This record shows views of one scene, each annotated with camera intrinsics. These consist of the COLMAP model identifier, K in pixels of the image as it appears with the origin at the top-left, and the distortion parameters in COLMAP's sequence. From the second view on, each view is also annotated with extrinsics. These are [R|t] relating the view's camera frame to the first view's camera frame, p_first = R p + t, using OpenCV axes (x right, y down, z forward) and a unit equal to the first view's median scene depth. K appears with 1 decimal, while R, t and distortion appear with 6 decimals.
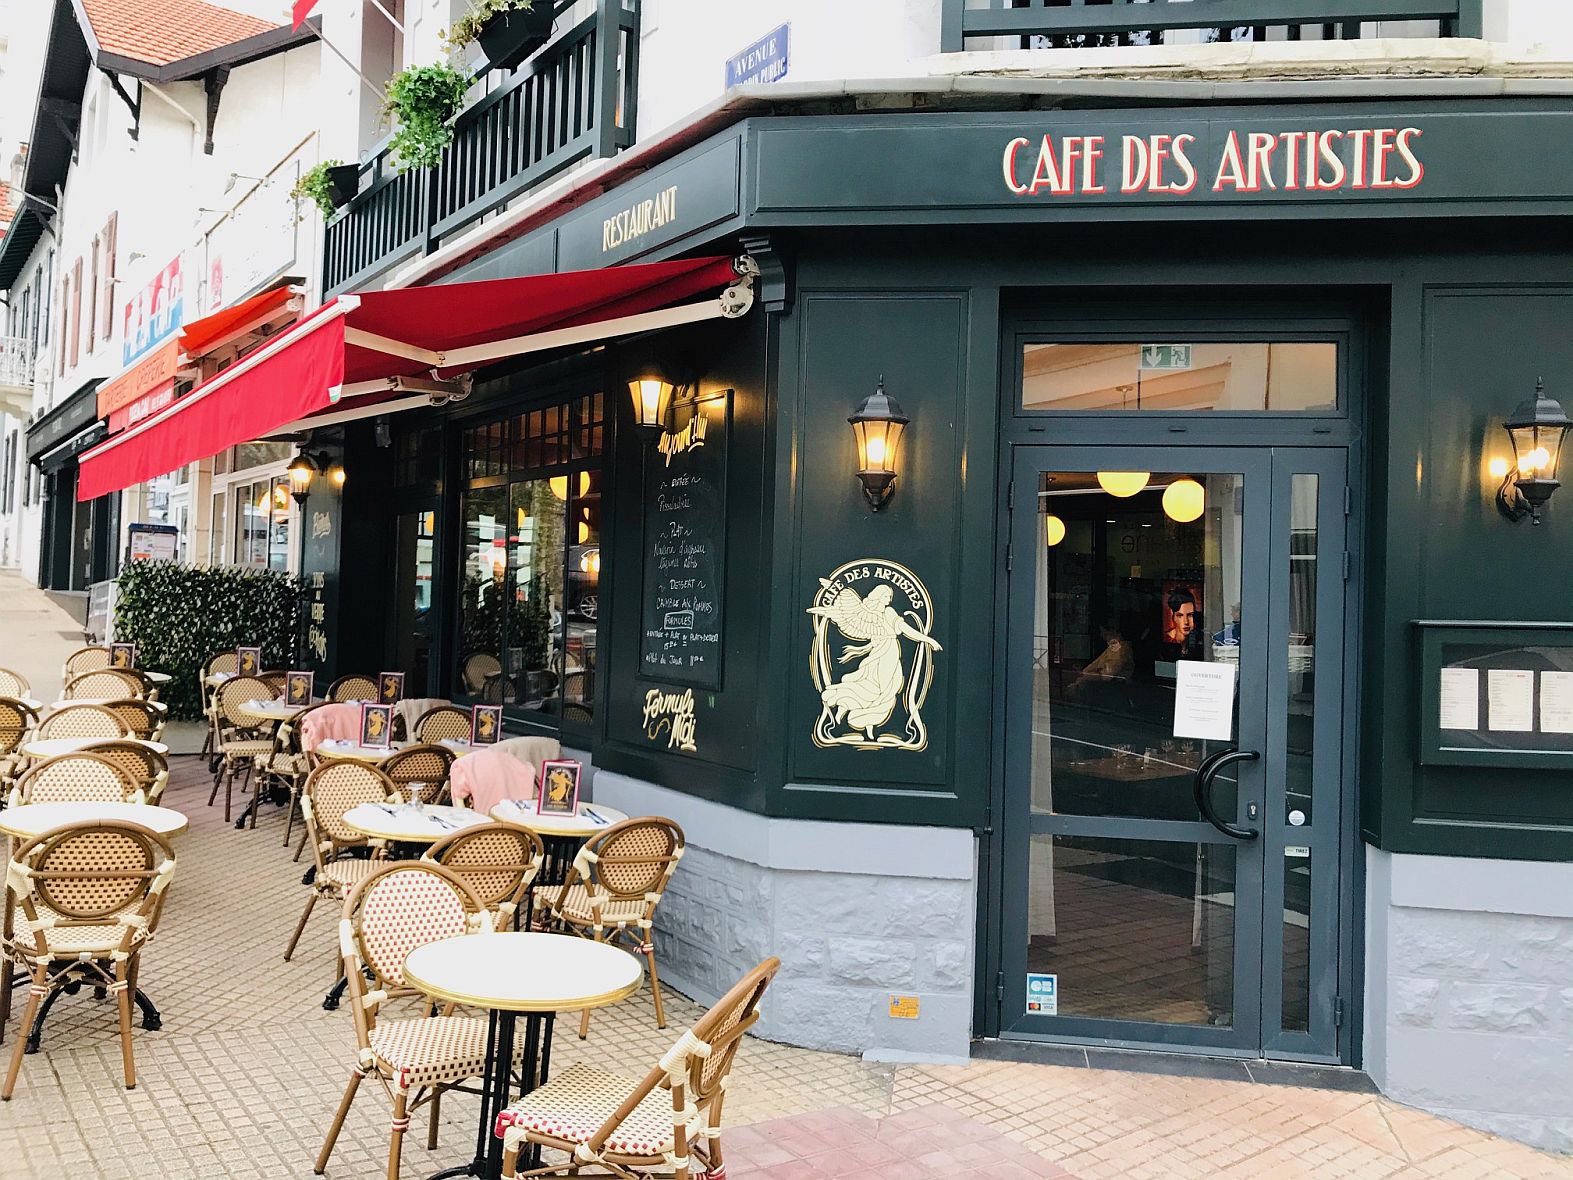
lens RADIAL K [[1267.4, 0, 786.5], [0, 1267.4, 590.0], [0, 0, 1]] dist [0.029865, -0.009095]
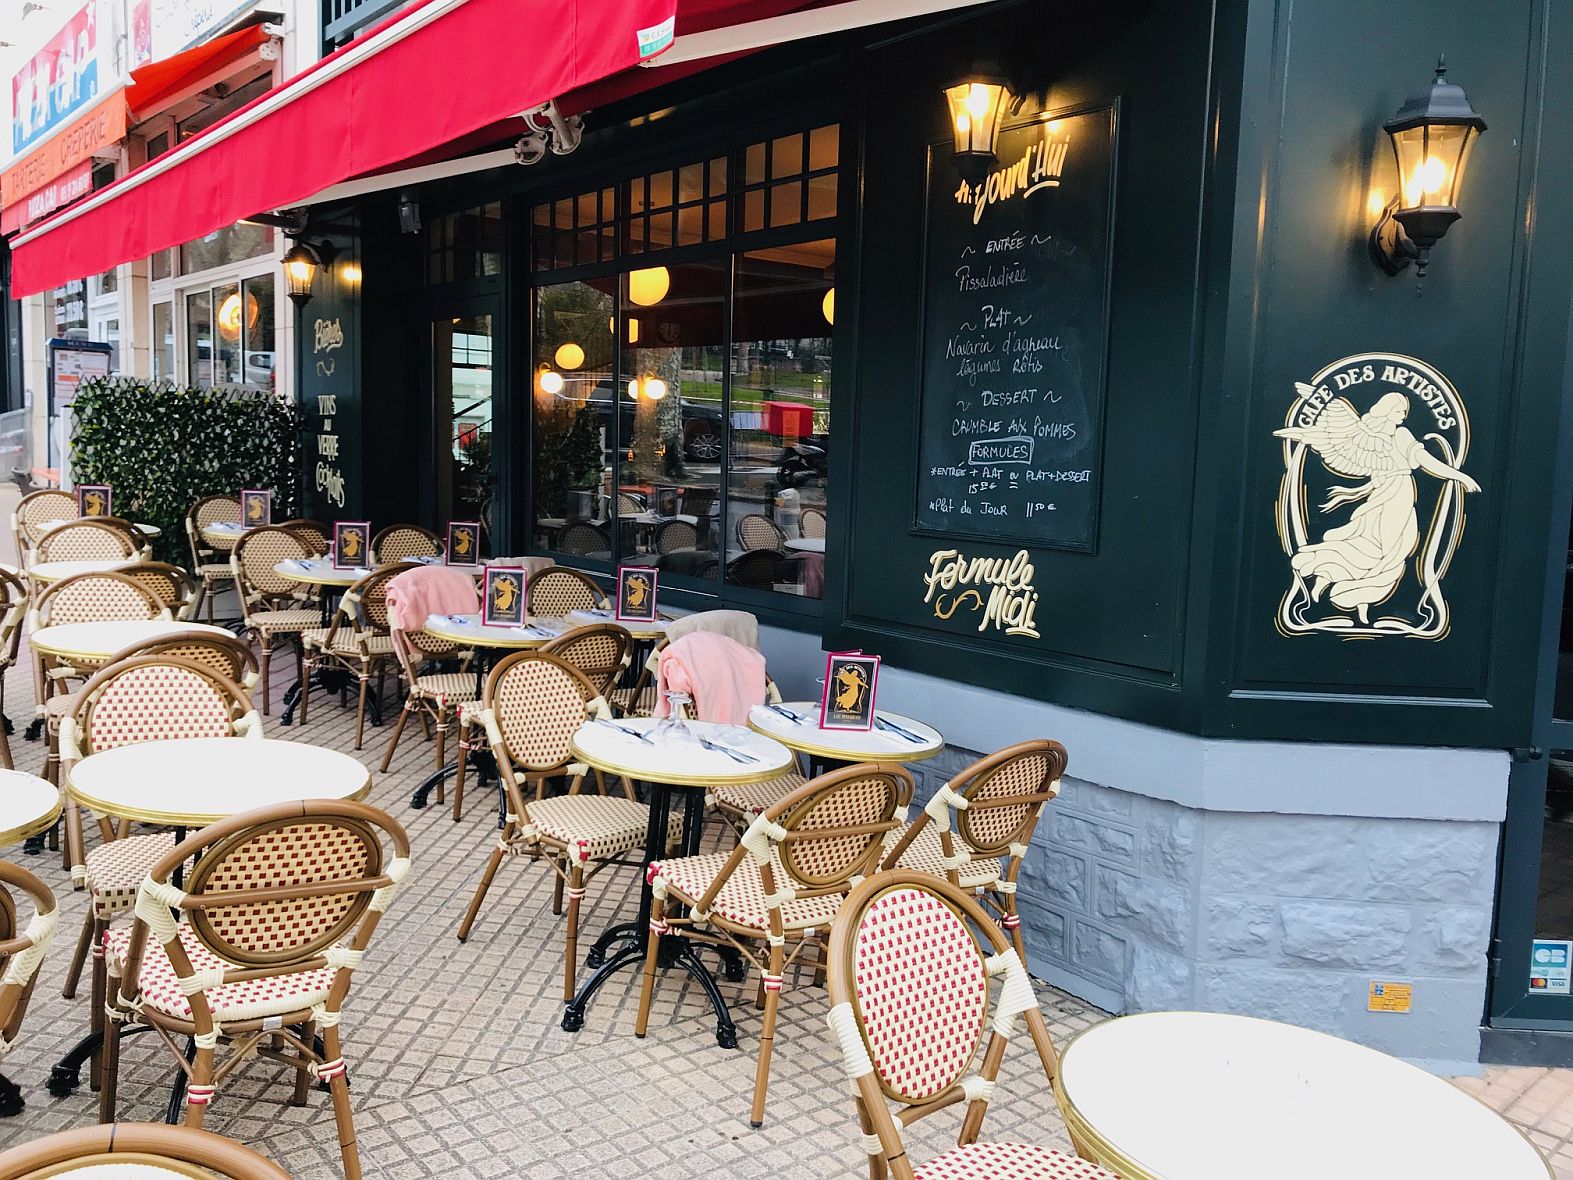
lens RADIAL K [[1280.5, 0, 817.1], [0, 1280.5, 624.1], [0, 0, 1]] dist [0.040235, -0.060546]
pose [[0.996757, -0.012076, 0.079553, -0.245103], [-0.000001, 0.988673, 0.150087, 0.012526], [-0.080464, -0.149601, 0.985467, 0.302854]]
